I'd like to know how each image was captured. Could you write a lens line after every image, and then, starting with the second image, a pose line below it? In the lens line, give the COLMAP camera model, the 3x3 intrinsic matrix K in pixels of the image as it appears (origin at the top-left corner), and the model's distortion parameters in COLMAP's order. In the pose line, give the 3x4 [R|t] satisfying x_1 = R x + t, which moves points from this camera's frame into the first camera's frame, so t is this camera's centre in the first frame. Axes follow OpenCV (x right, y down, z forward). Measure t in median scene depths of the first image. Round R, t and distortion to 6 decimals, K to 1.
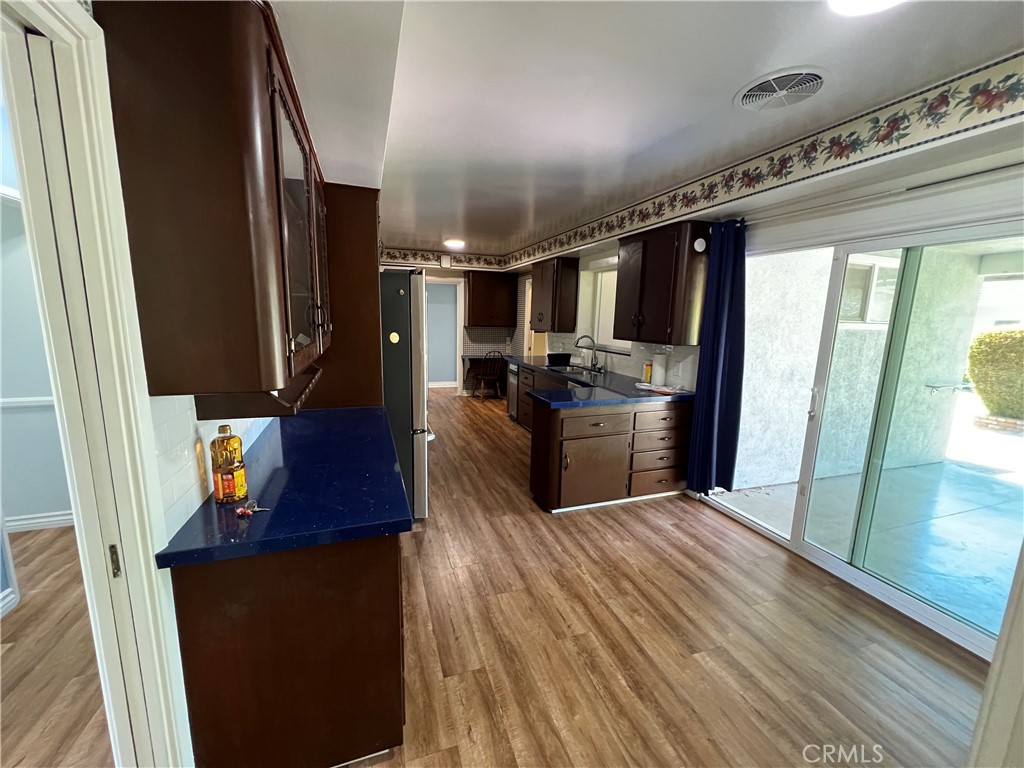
lens RADIAL K [[411.3, 0, 509.2], [0, 411.3, 383.9], [0, 0, 1]] dist [0.000501, 0.000401]
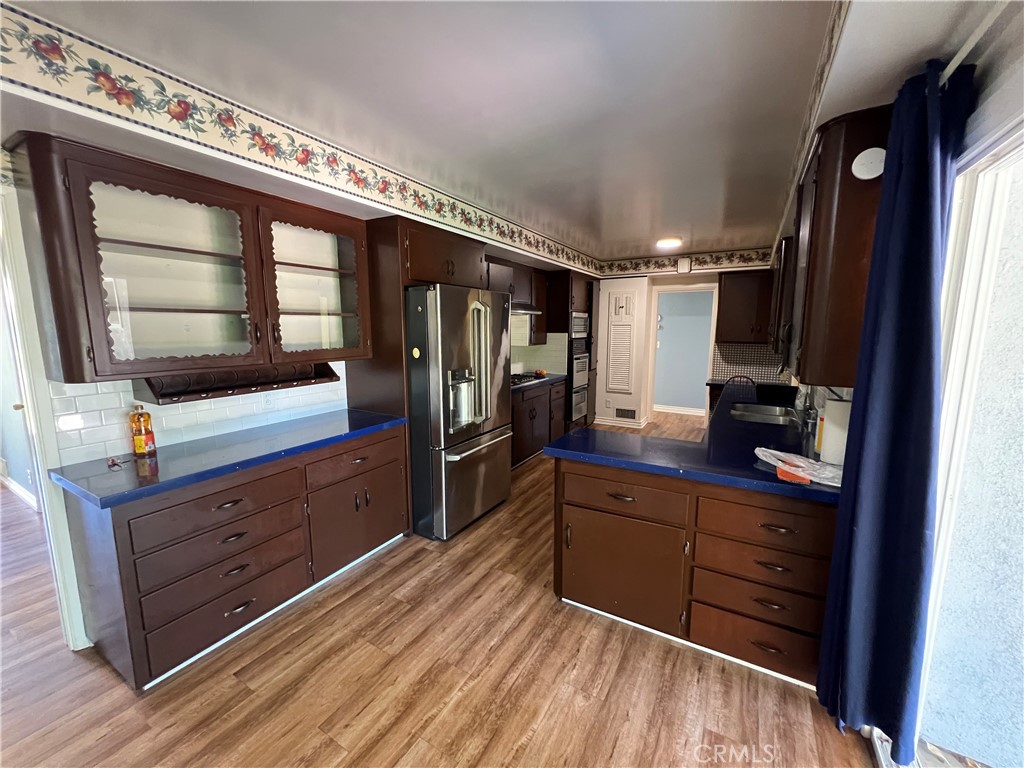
lens RADIAL K [[411.3, 0, 509.2], [0, 411.3, 383.9], [0, 0, 1]] dist [0.000501, 0.000401]
pose [[0.645187, 0.082646, -0.759542, 0.597595], [-0.111946, 0.993629, 0.013026, -0.066152], [0.755779, 0.076624, 0.650328, 0.458225]]
